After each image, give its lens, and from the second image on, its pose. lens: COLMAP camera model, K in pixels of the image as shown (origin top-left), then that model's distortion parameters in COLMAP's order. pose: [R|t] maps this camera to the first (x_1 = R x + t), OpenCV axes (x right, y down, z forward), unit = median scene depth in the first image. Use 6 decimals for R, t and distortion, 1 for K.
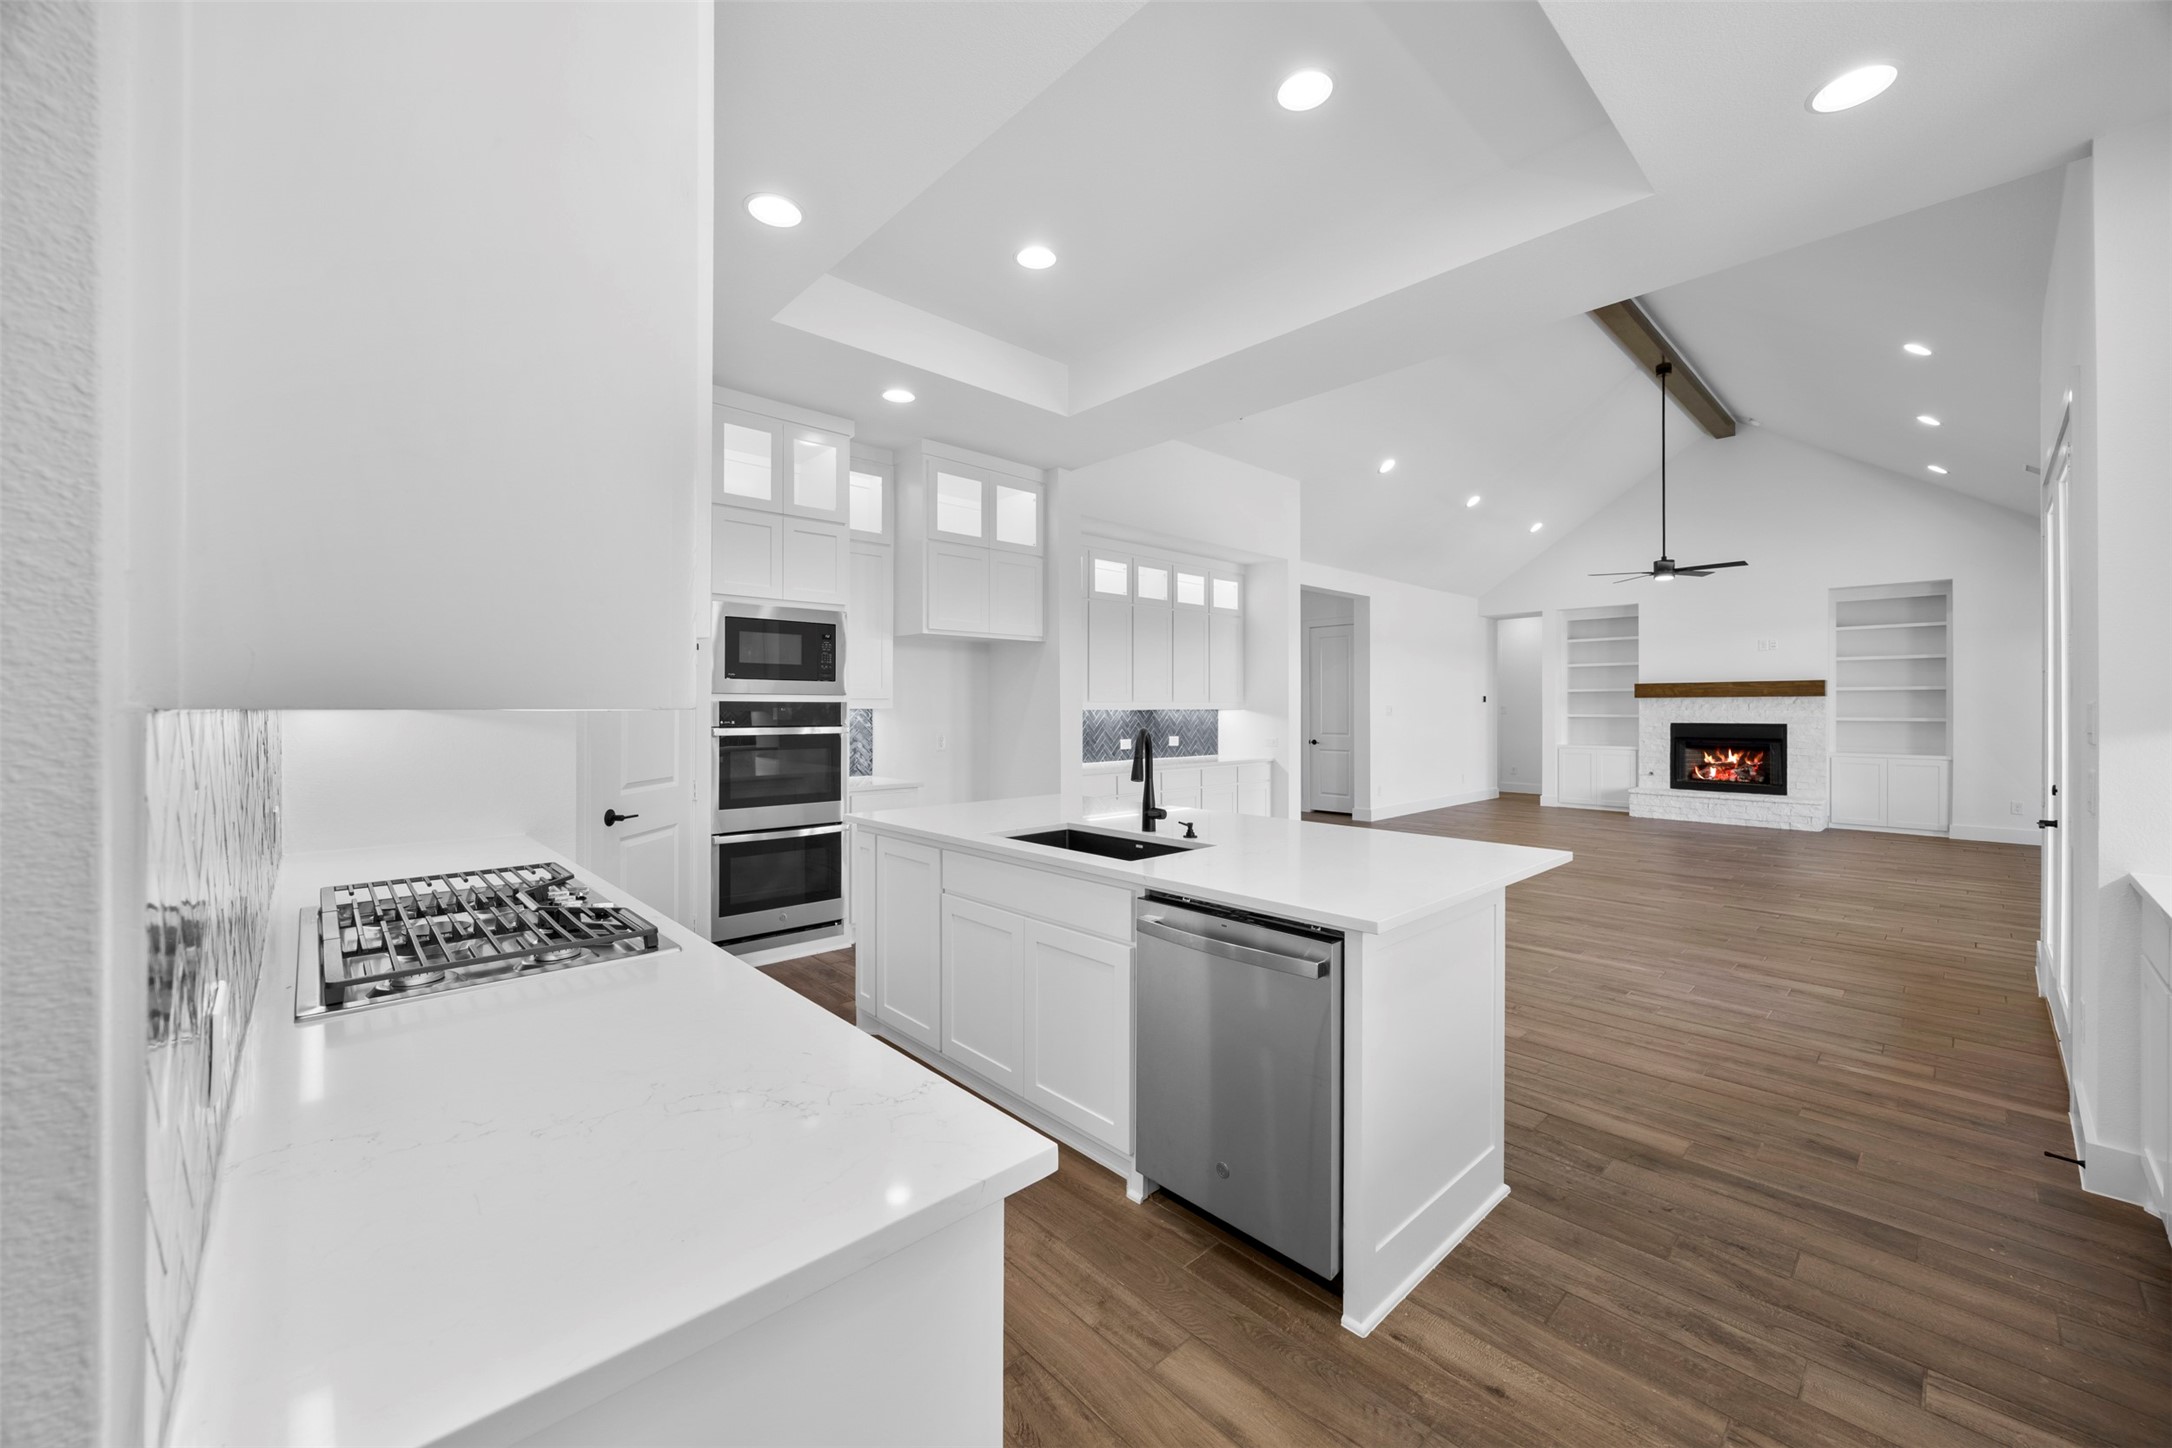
lens RADIAL K [[827.0, 0, 1083.8], [0, 827.0, 712.7], [0, 0, 1]] dist [-0.000686, -0.000598]
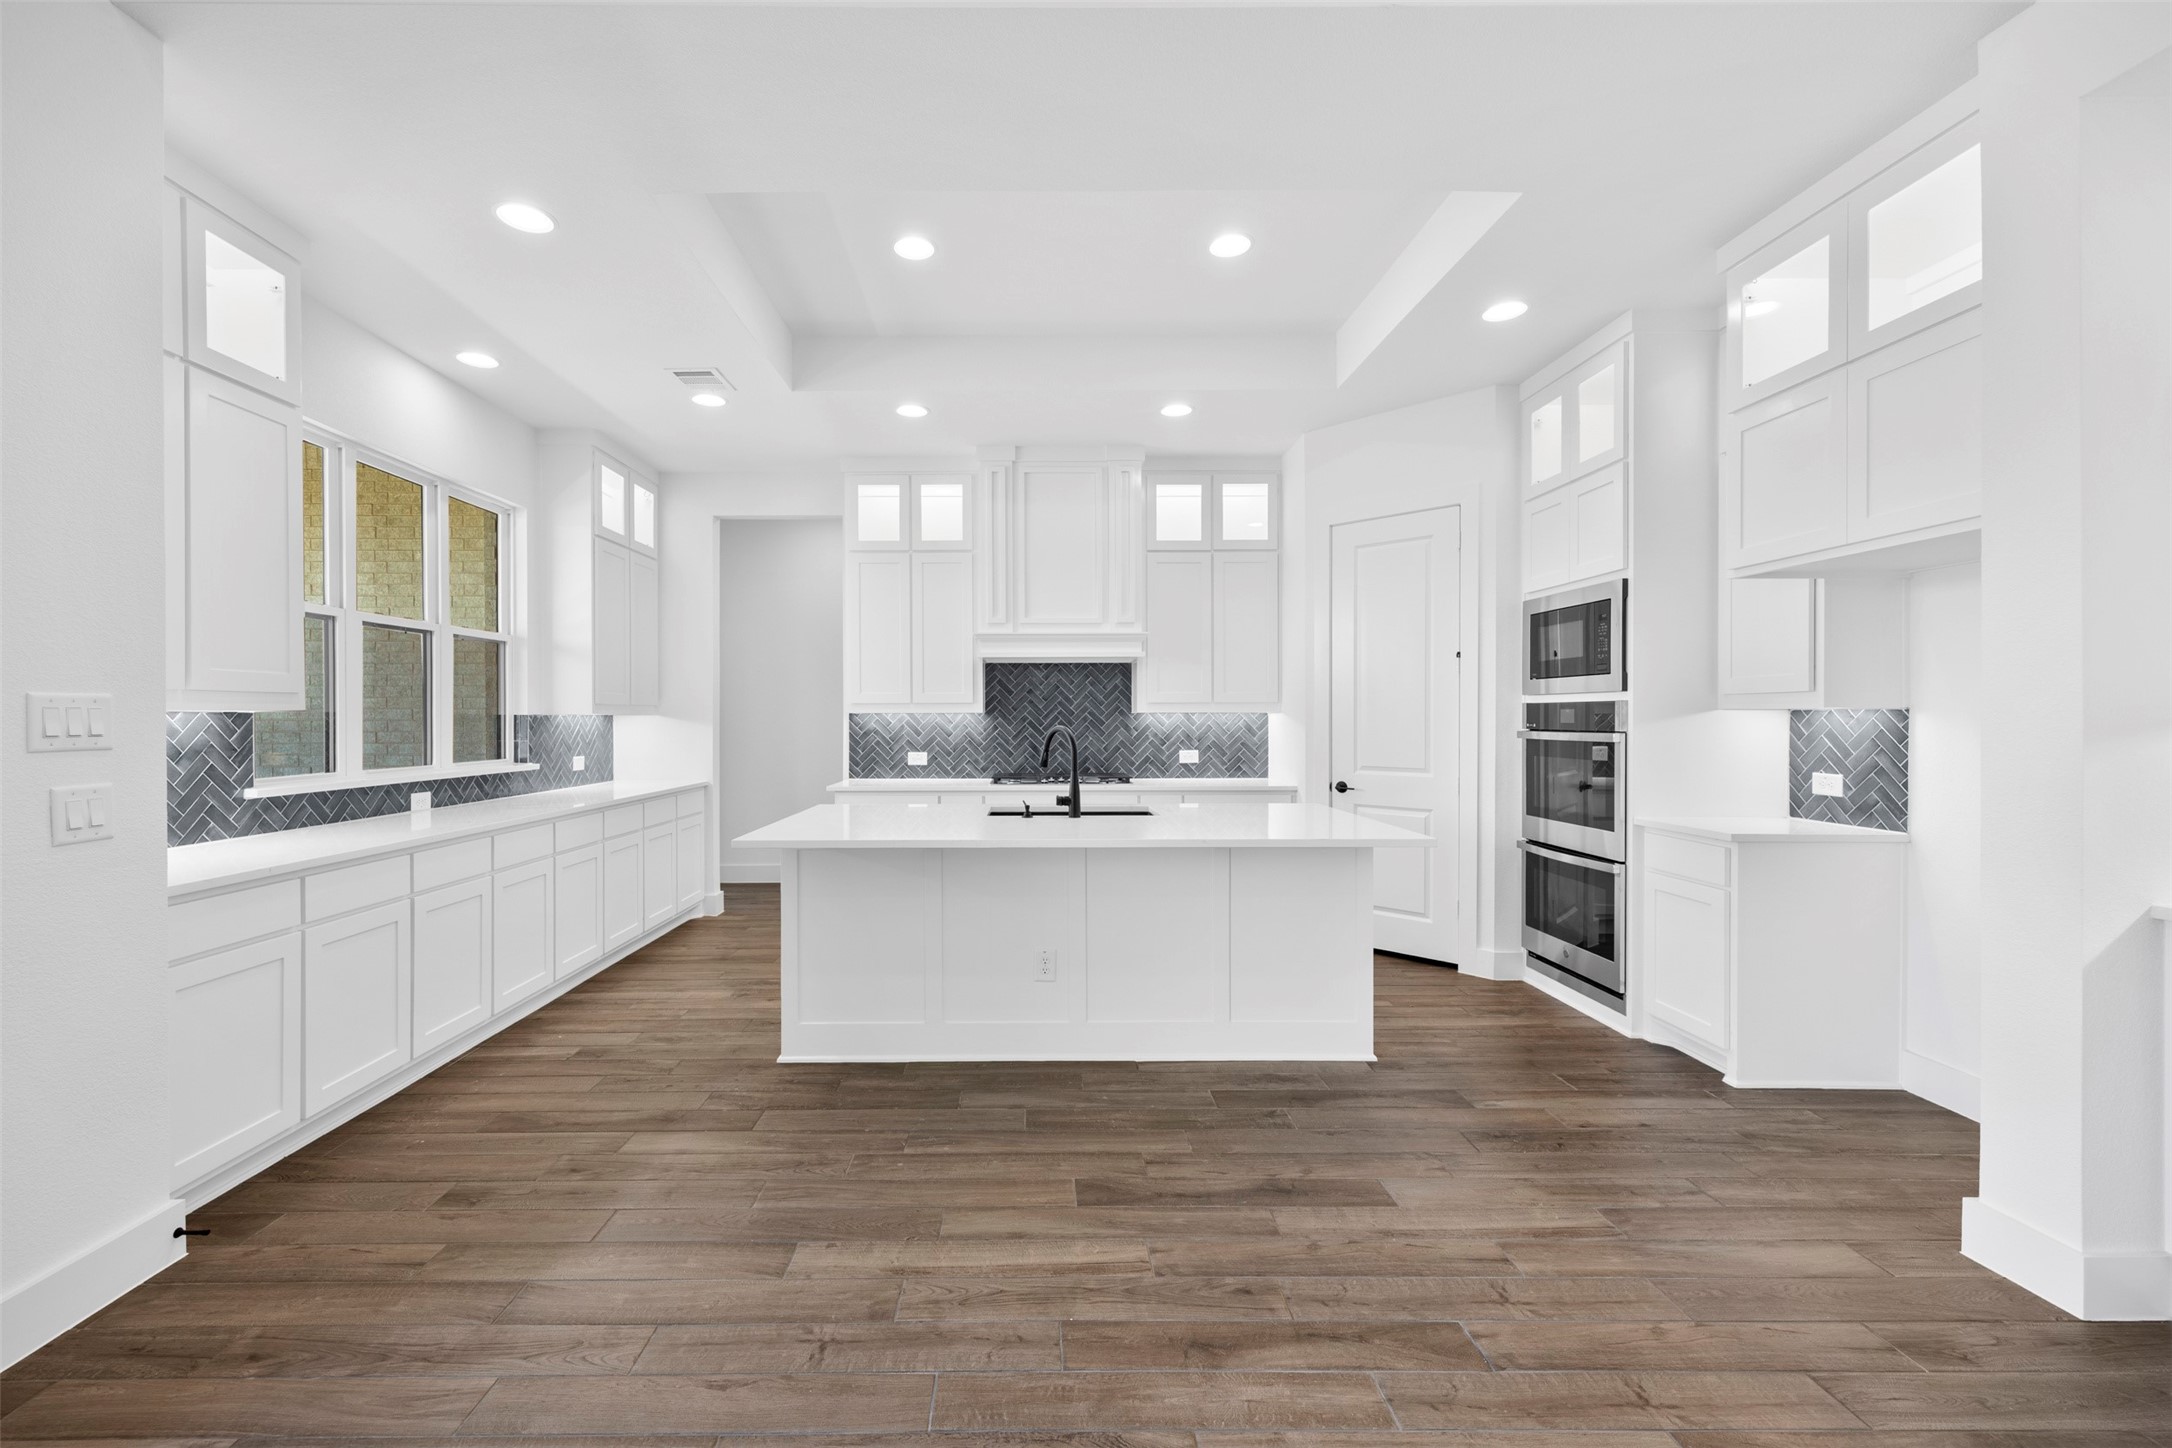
lens RADIAL K [[867.6, 0, 1029.7], [0, 867.6, 732.2], [0, 0, 1]] dist [0.005414, -0.000947]
pose [[-0.678803, 0.012021, -0.734222, 0.323667], [-0.003963, 0.999791, 0.020033, 0.000799], [0.734310, 0.016508, -0.678614, 0.574809]]
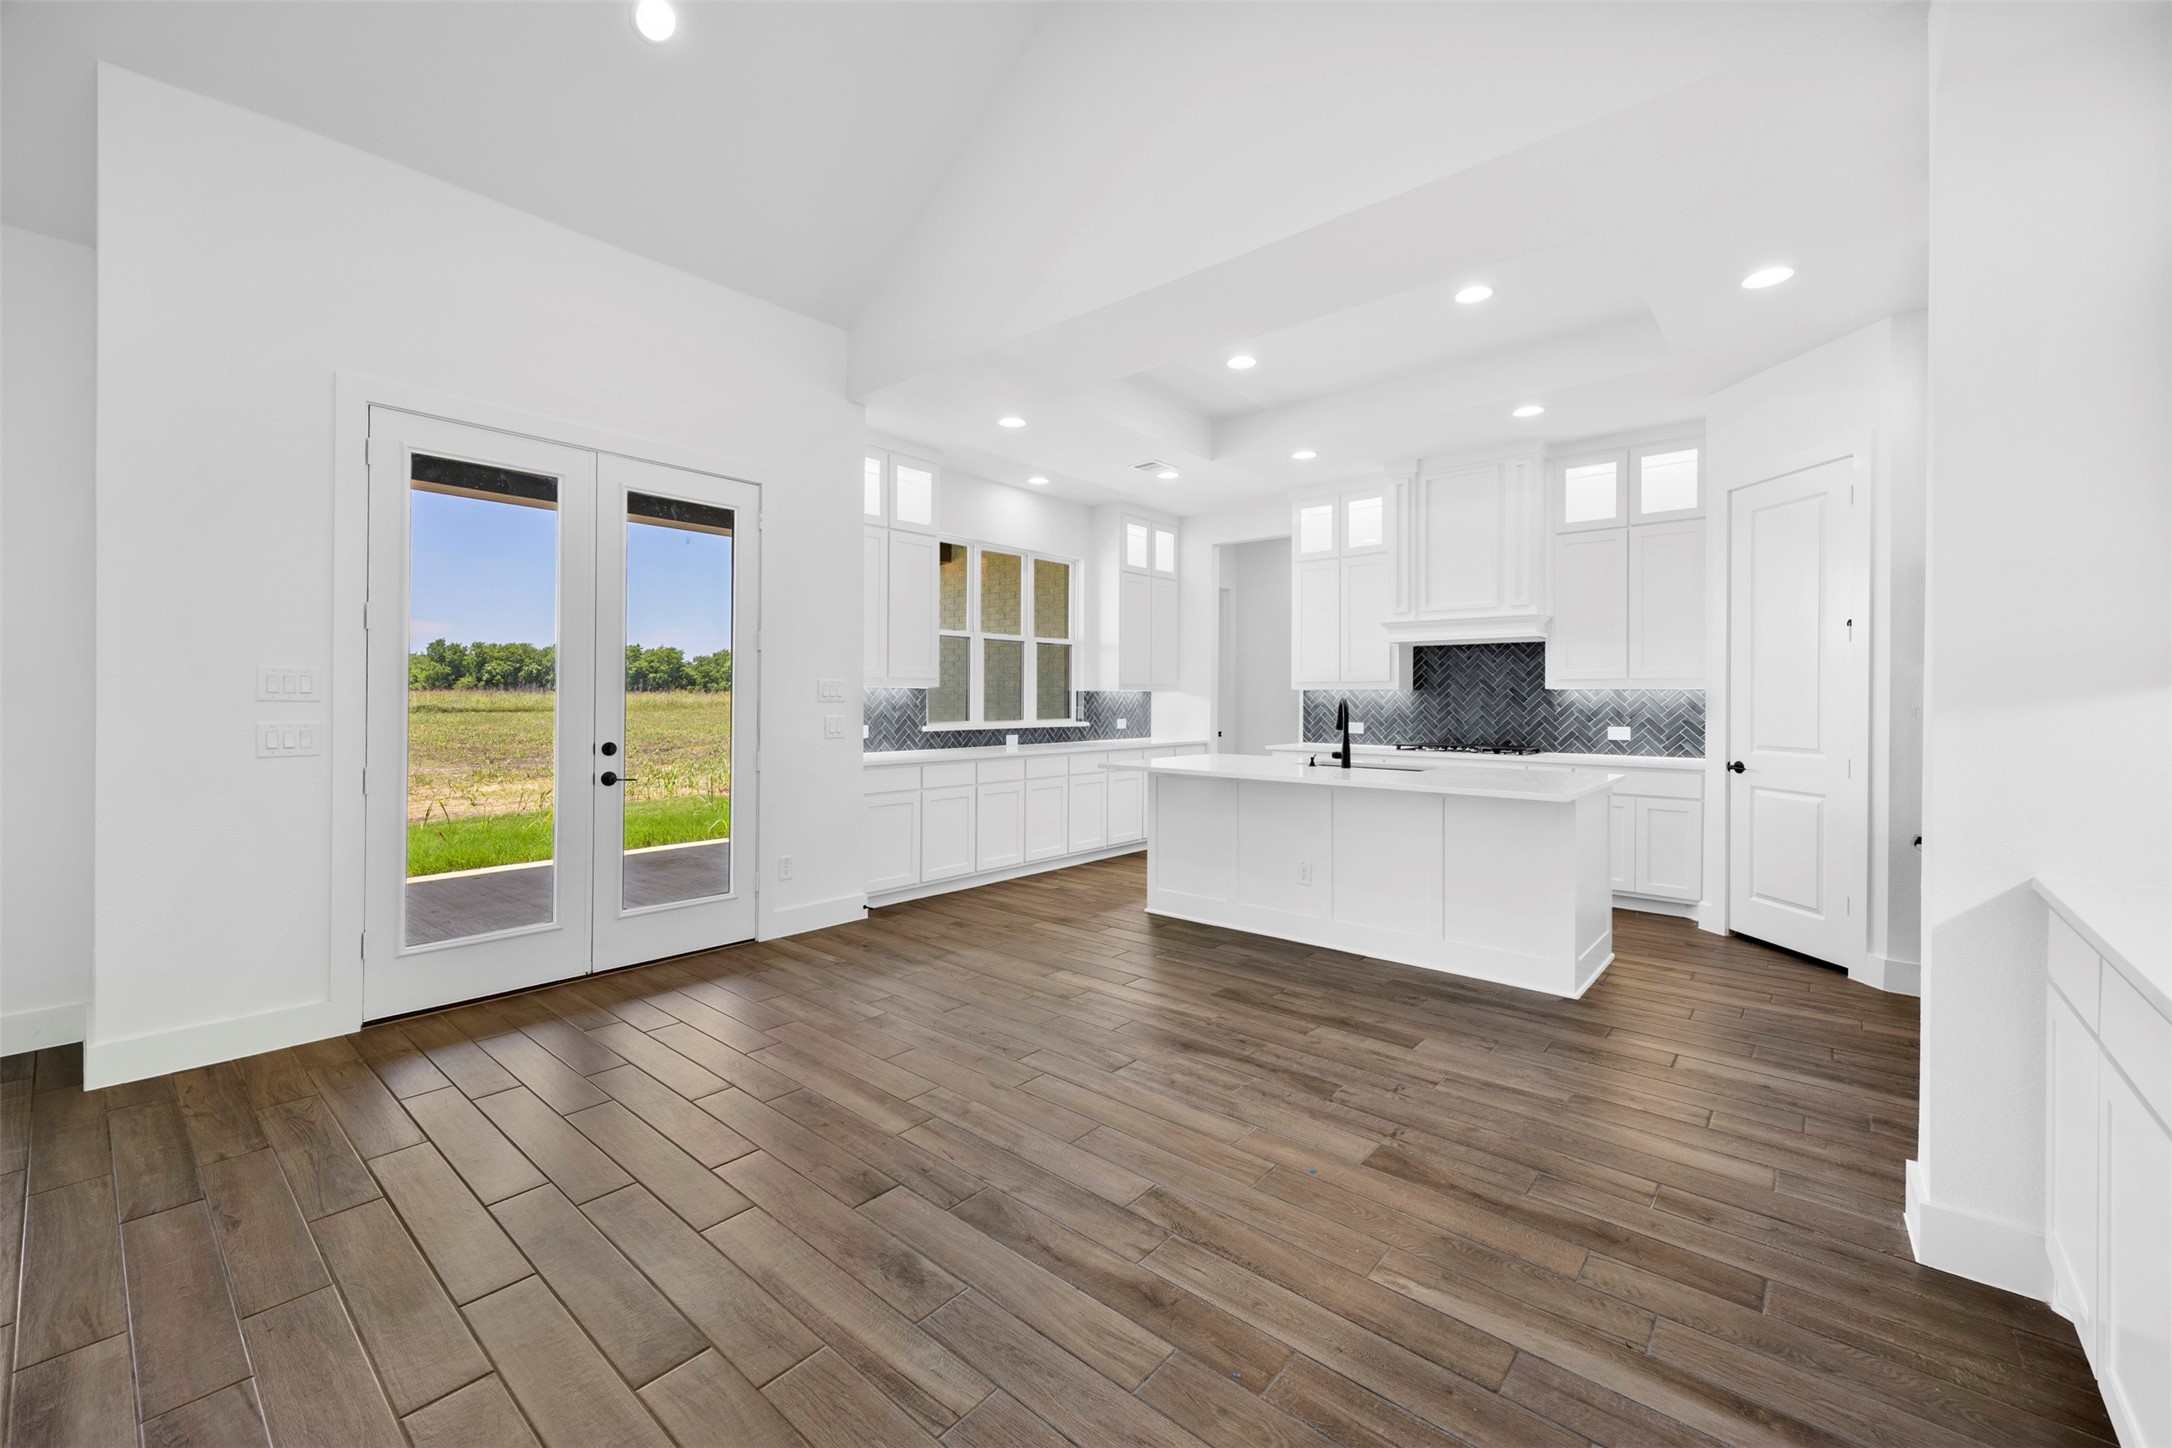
lens RADIAL K [[867.6, 0, 1087.2], [0, 867.6, 701.6], [0, 0, 1]] dist [0.005414, -0.000947]
pose [[-0.993395, -0.004389, -0.114663, 0.232891], [-0.005646, 0.999927, 0.010638, 0.003487], [0.114608, 0.011215, -0.993348, 0.810594]]
